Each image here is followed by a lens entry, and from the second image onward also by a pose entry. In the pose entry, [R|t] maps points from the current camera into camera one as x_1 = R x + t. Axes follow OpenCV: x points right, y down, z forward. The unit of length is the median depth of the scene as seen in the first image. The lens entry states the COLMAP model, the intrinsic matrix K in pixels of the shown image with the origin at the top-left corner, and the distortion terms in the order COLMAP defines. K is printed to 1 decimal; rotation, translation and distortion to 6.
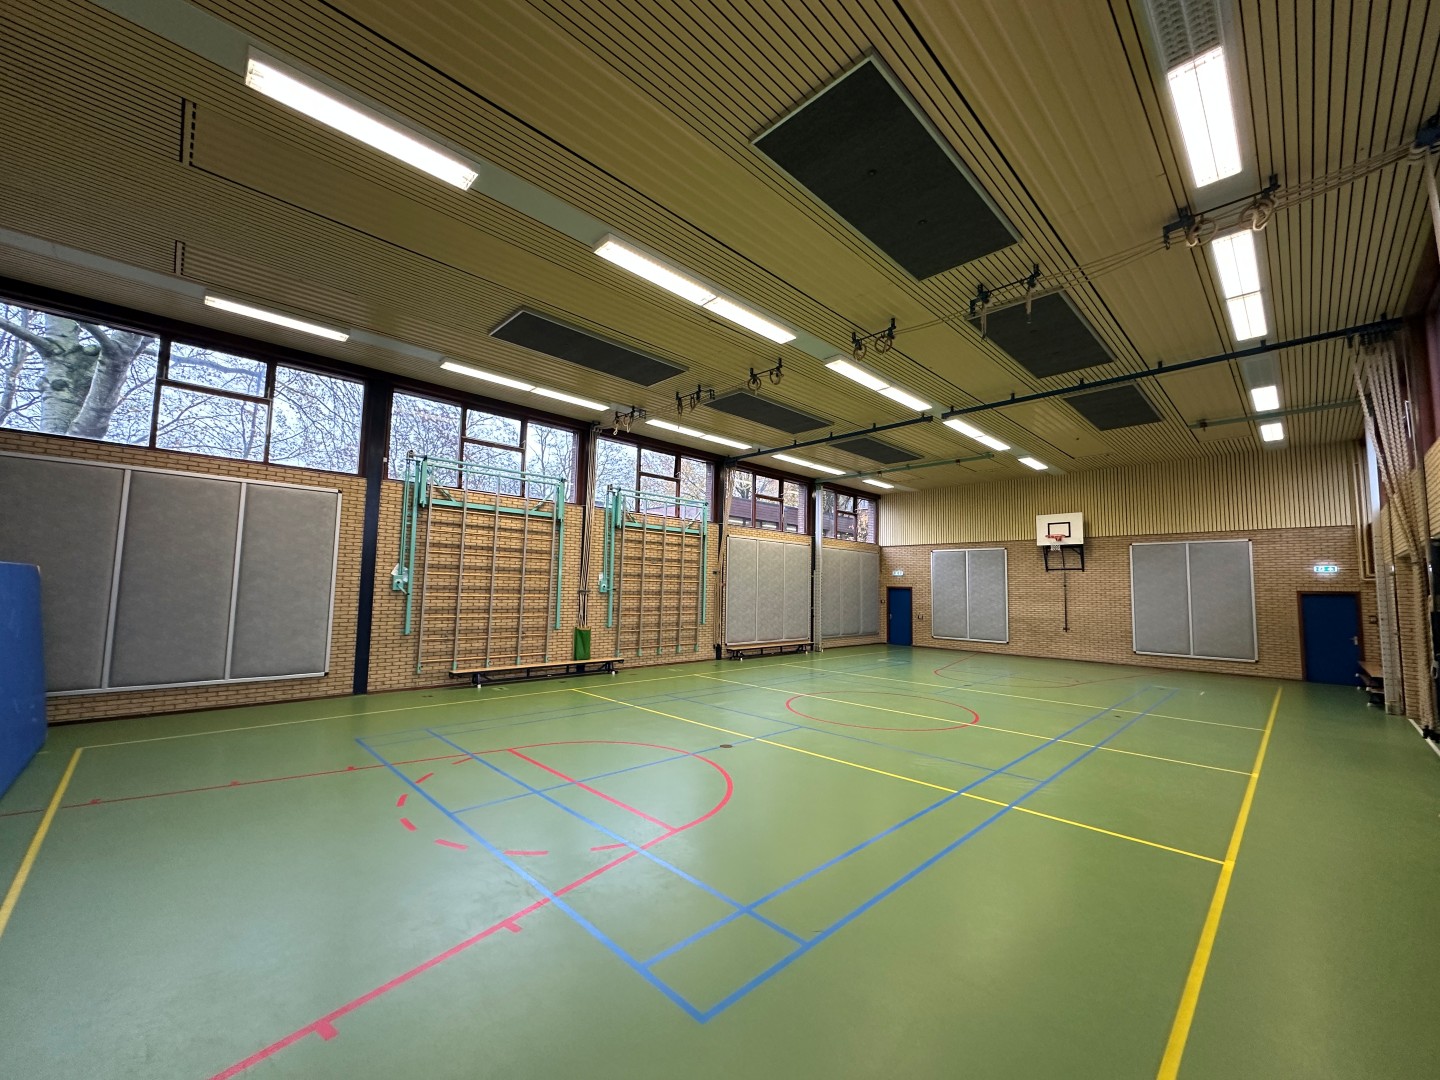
lens RADIAL K [[574.0, 0, 720.0], [0, 574.0, 540.0], [0, 0, 1]] dist [0.000231, 0.000103]
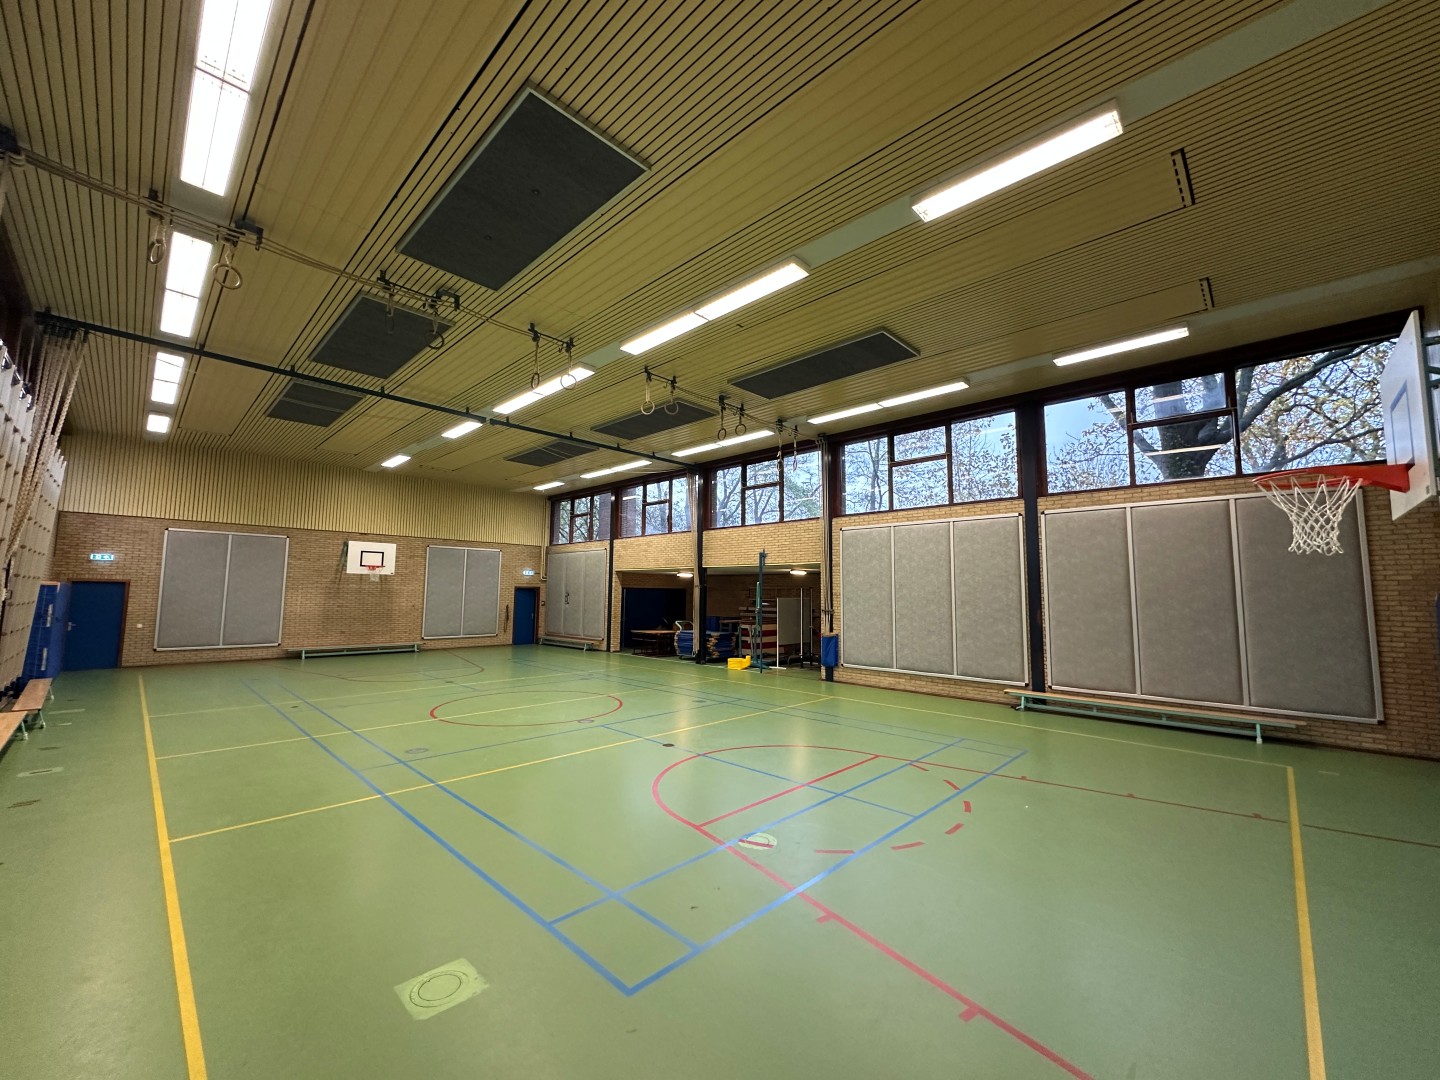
lens RADIAL K [[574.0, 0, 720.0], [0, 574.0, 540.0], [0, 0, 1]] dist [0.000231, 0.000103]
pose [[0.026658, -0.111329, -0.993426, 0.935149], [0.076317, 0.991106, -0.109021, 0.094073], [0.996727, -0.072909, 0.034918, 0.933276]]
